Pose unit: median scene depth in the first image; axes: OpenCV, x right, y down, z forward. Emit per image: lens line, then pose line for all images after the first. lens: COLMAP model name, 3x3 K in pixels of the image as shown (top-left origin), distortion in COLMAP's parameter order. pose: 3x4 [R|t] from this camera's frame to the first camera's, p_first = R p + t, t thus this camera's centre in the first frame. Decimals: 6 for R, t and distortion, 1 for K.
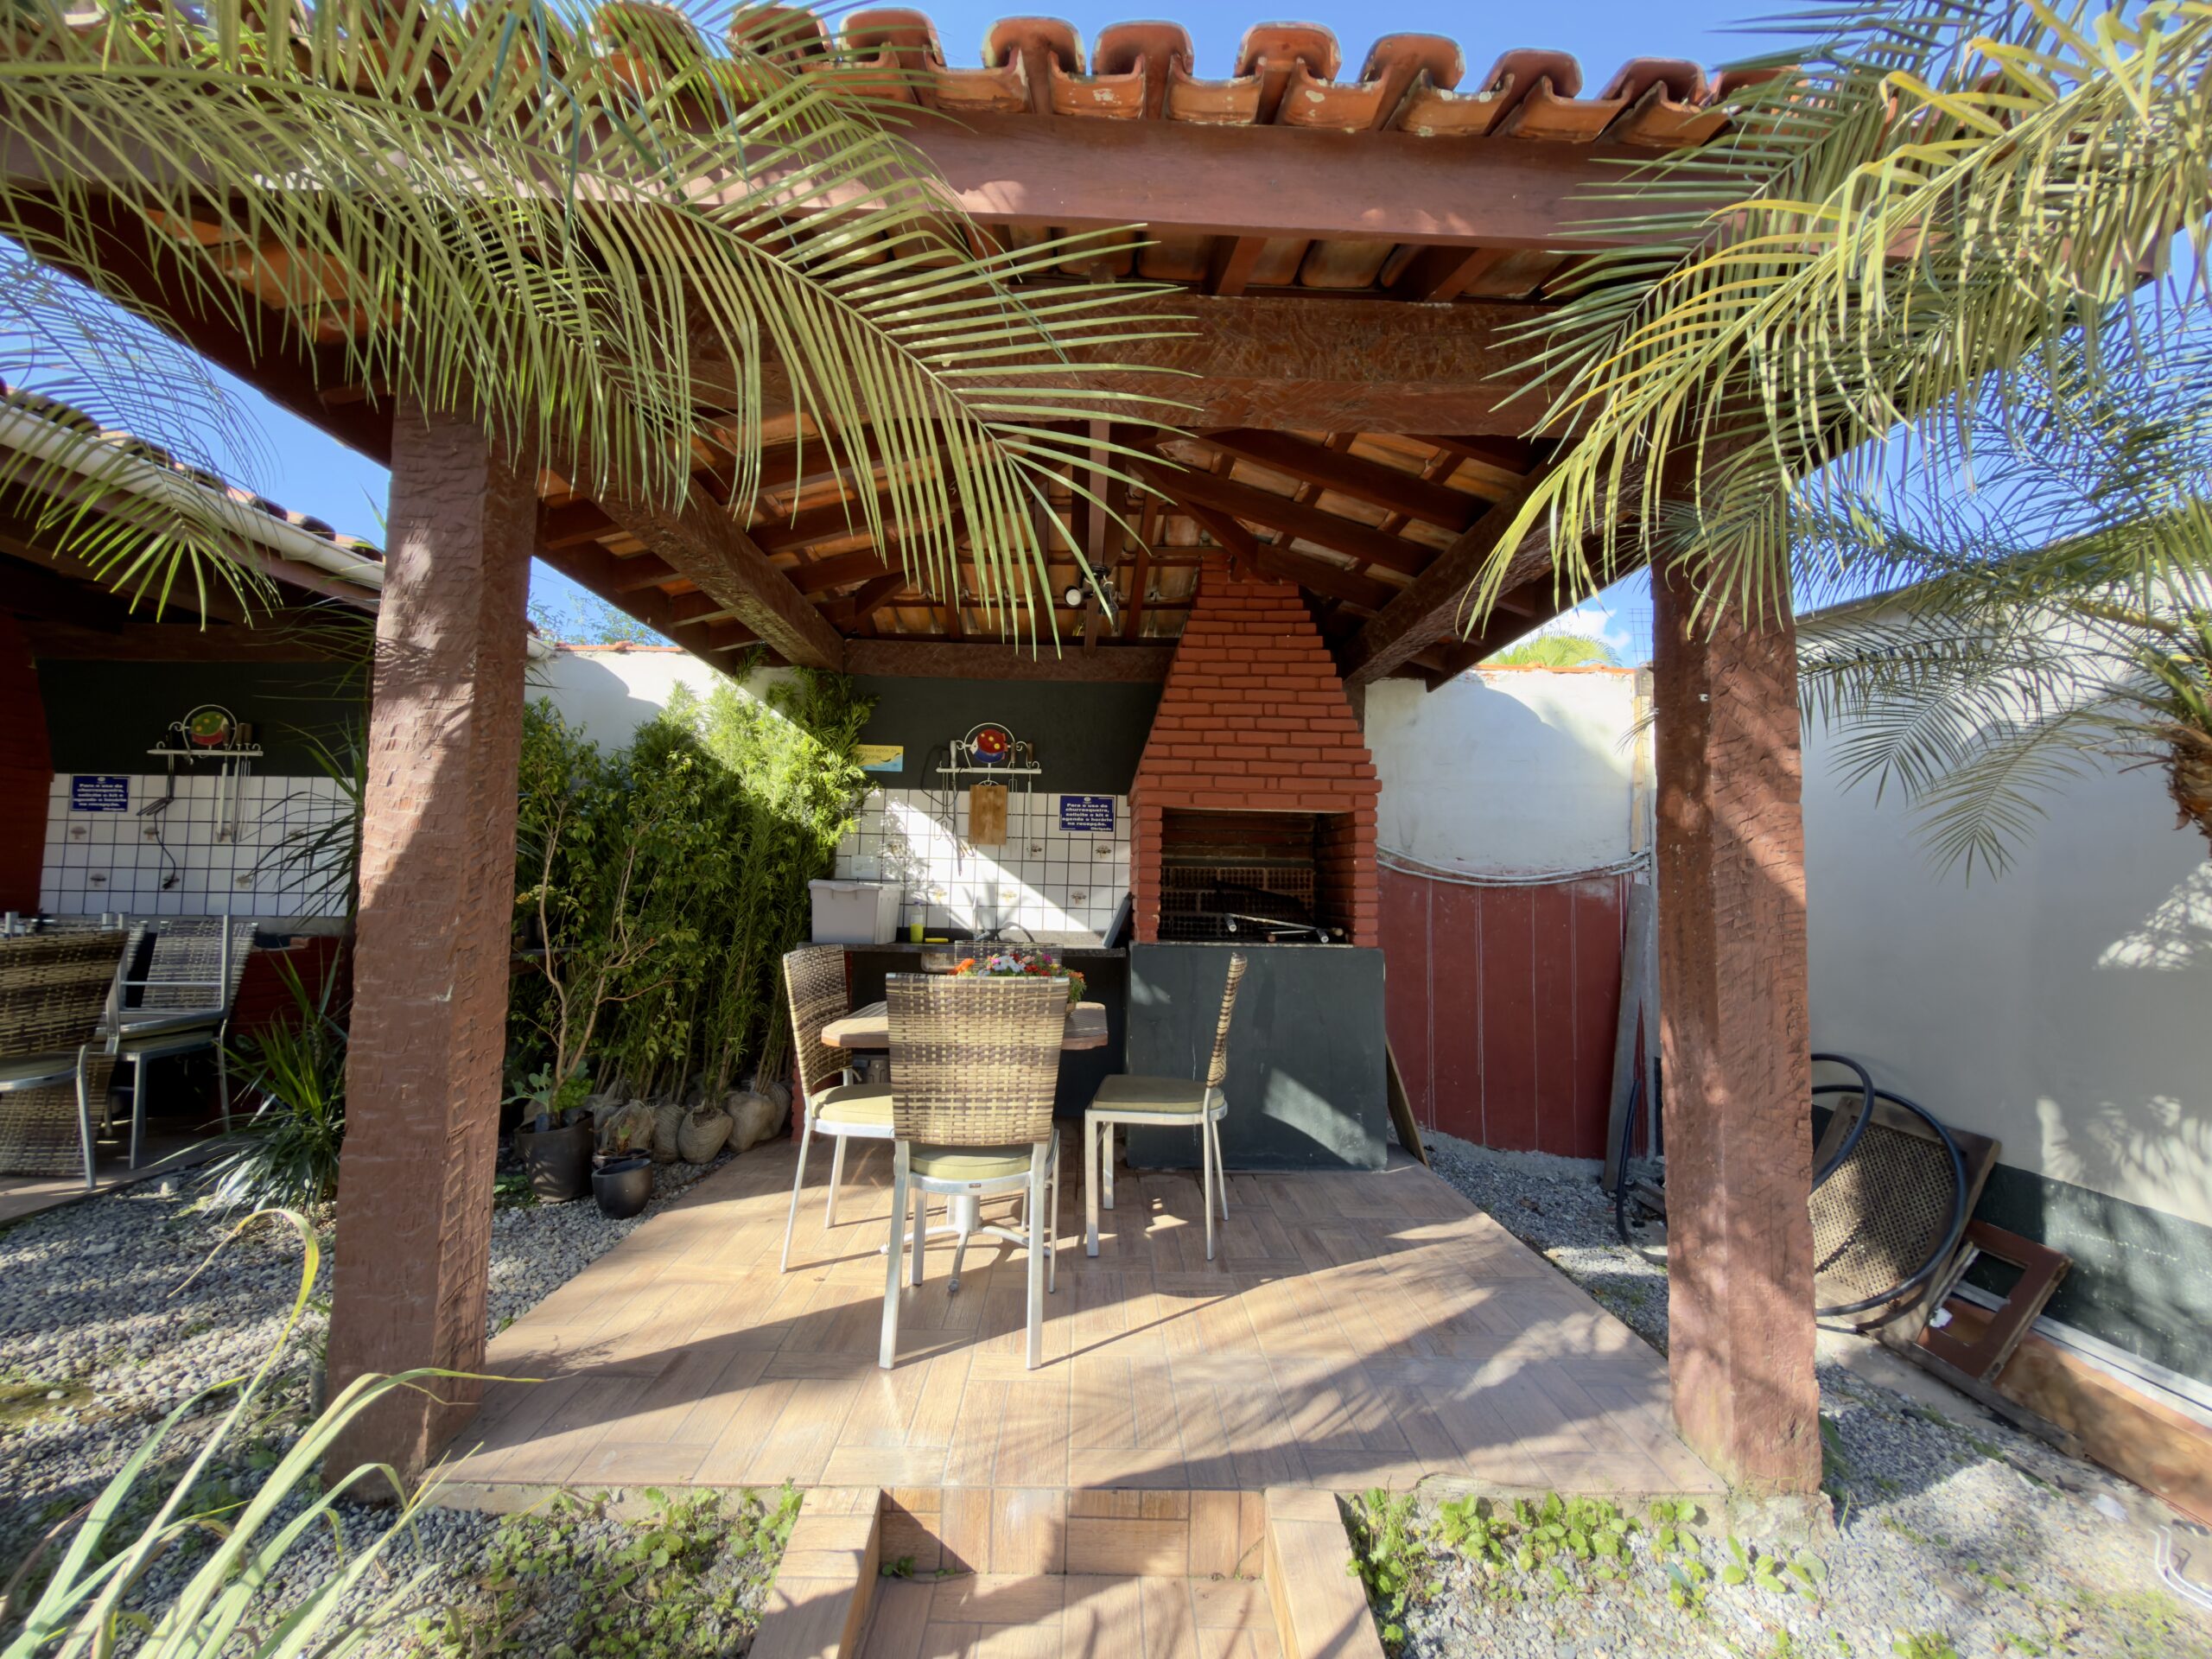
lens RADIAL K [[921.1, 0, 1156.7], [0, 921.1, 827.1], [0, 0, 1]] dist [-0.004313, 0.001910]
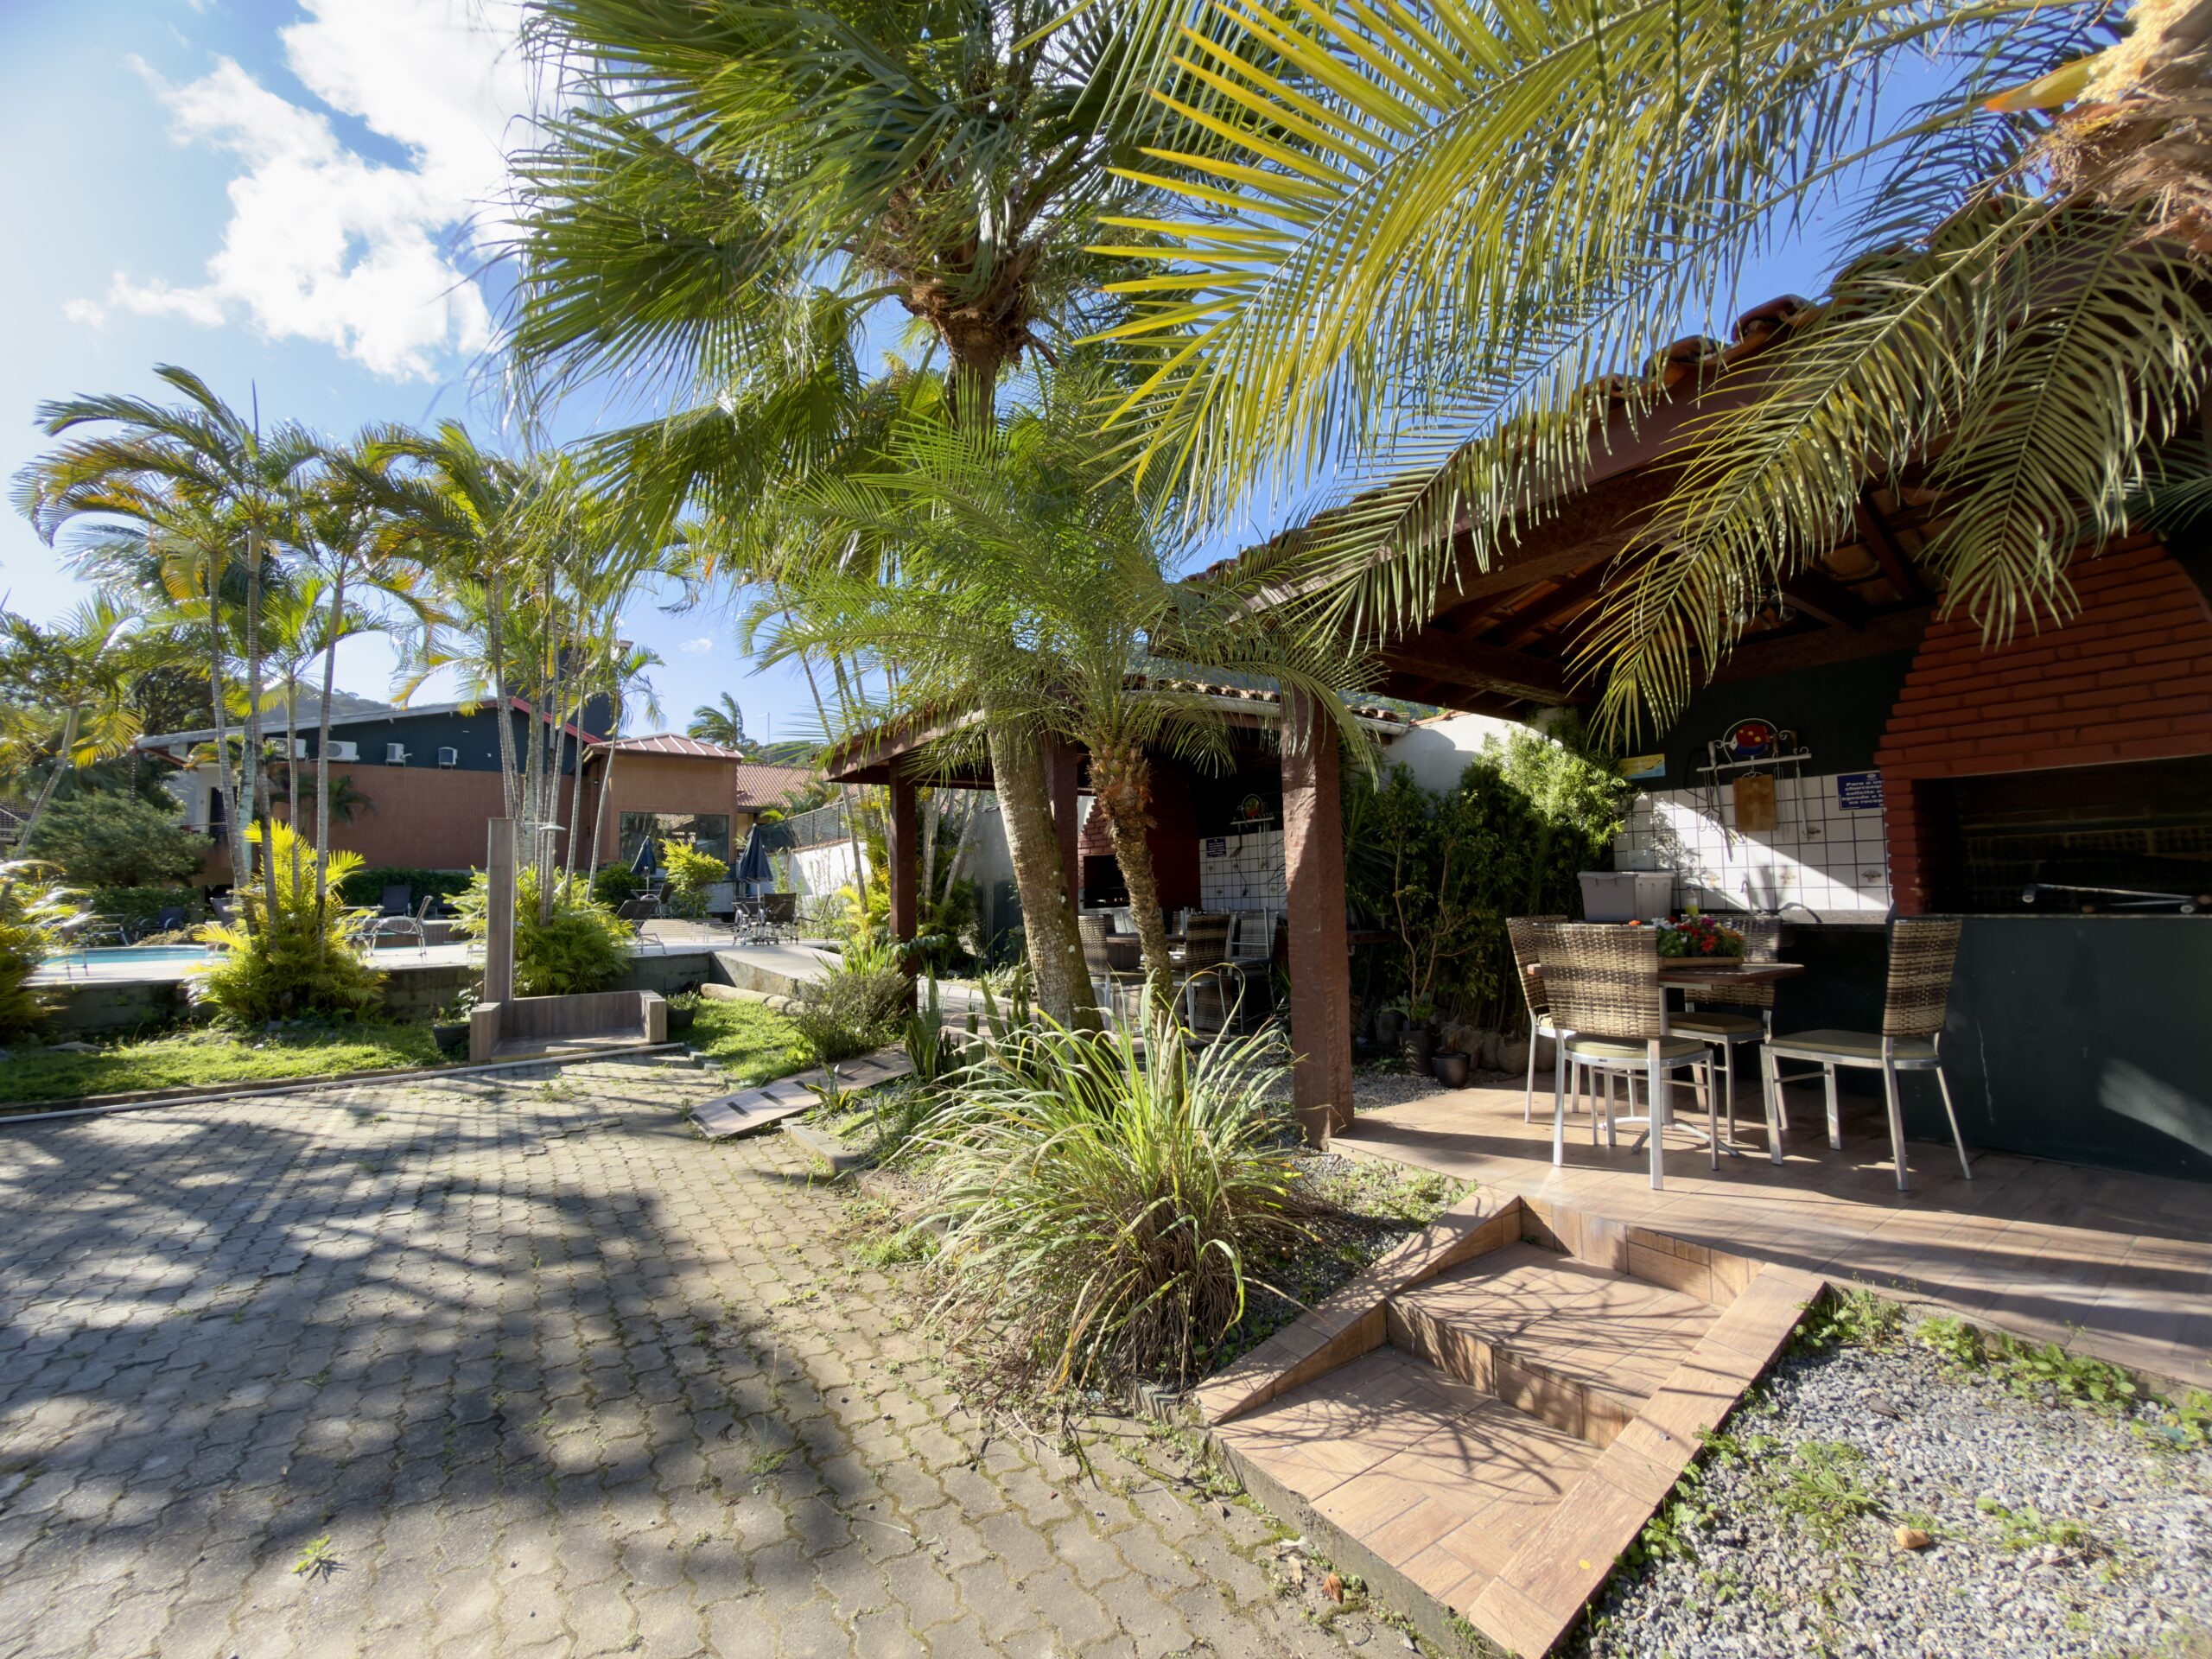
lens RADIAL K [[921.1, 0, 1106.1], [0, 921.1, 829.4], [0, 0, 1]] dist [-0.004313, 0.001910]
pose [[0.551688, -0.092836, -0.828868, 0.301447], [0.089049, 0.994662, -0.052135, 0.005385], [0.829283, -0.045047, 0.557010, -0.243268]]
